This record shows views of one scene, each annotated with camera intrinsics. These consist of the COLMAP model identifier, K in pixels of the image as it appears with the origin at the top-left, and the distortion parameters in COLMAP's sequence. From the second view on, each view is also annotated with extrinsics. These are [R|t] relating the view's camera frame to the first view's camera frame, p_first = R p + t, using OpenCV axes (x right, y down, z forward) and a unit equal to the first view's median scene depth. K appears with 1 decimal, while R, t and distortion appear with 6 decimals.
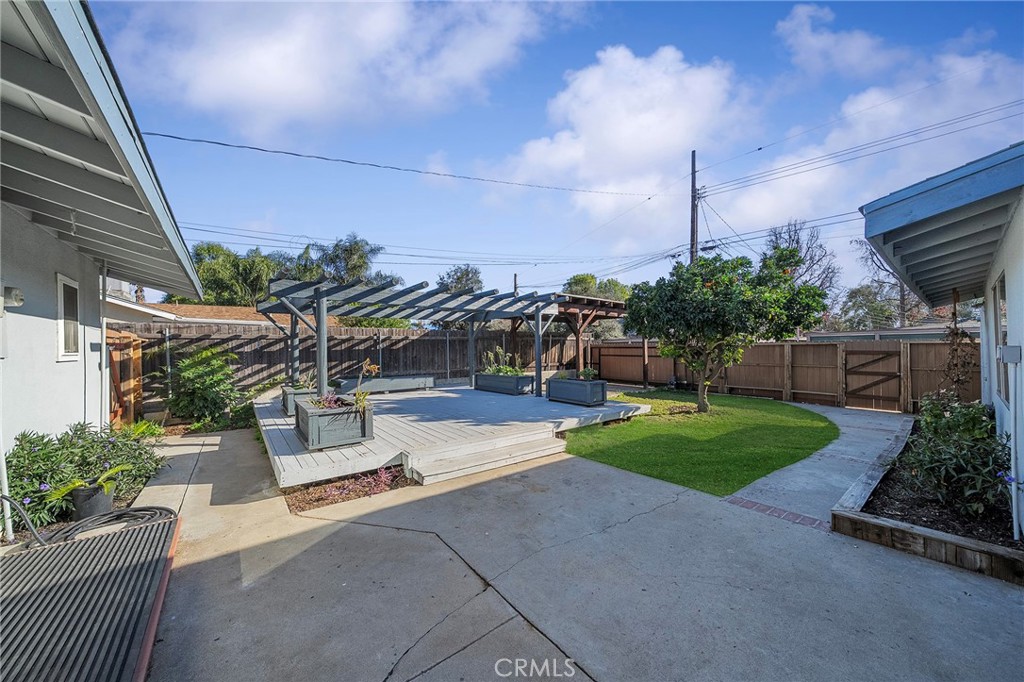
lens RADIAL K [[357.4, 0, 512.2], [0, 357.4, 348.8], [0, 0, 1]] dist [0.000297, 0.000017]
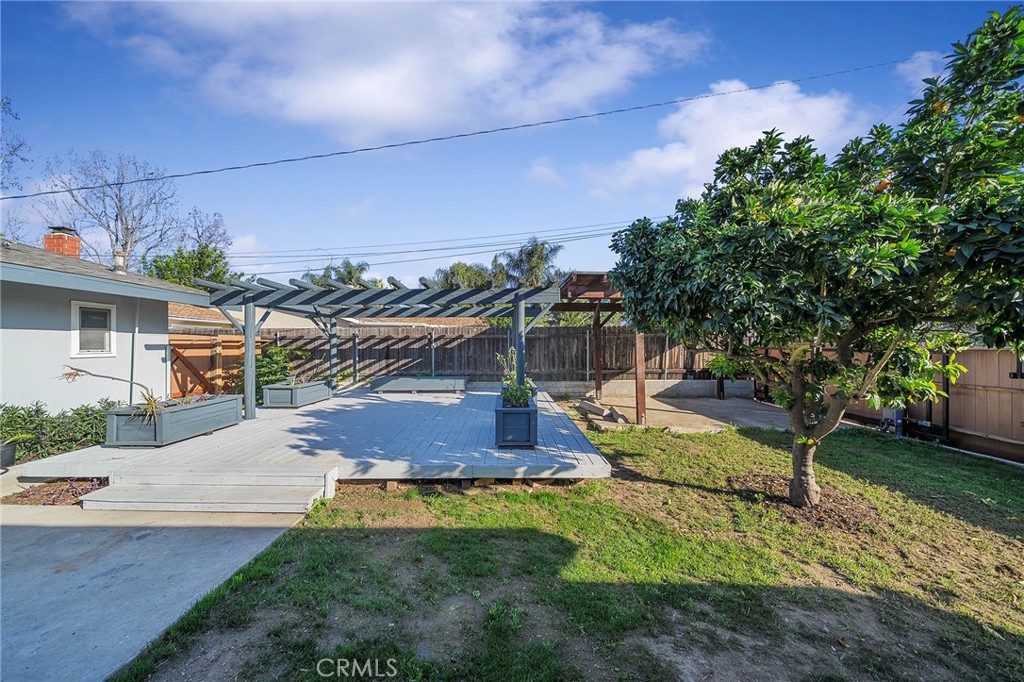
lens RADIAL K [[352.0, 0, 512.0], [0, 352.0, 341.0], [0, 0, 1]] dist [0.000262, -0.000021]
pose [[0.792342, 0.003965, -0.610064, 0.440934], [-0.007933, 0.999961, -0.003804, -0.017758], [0.610026, 0.007854, 0.792343, 0.368376]]
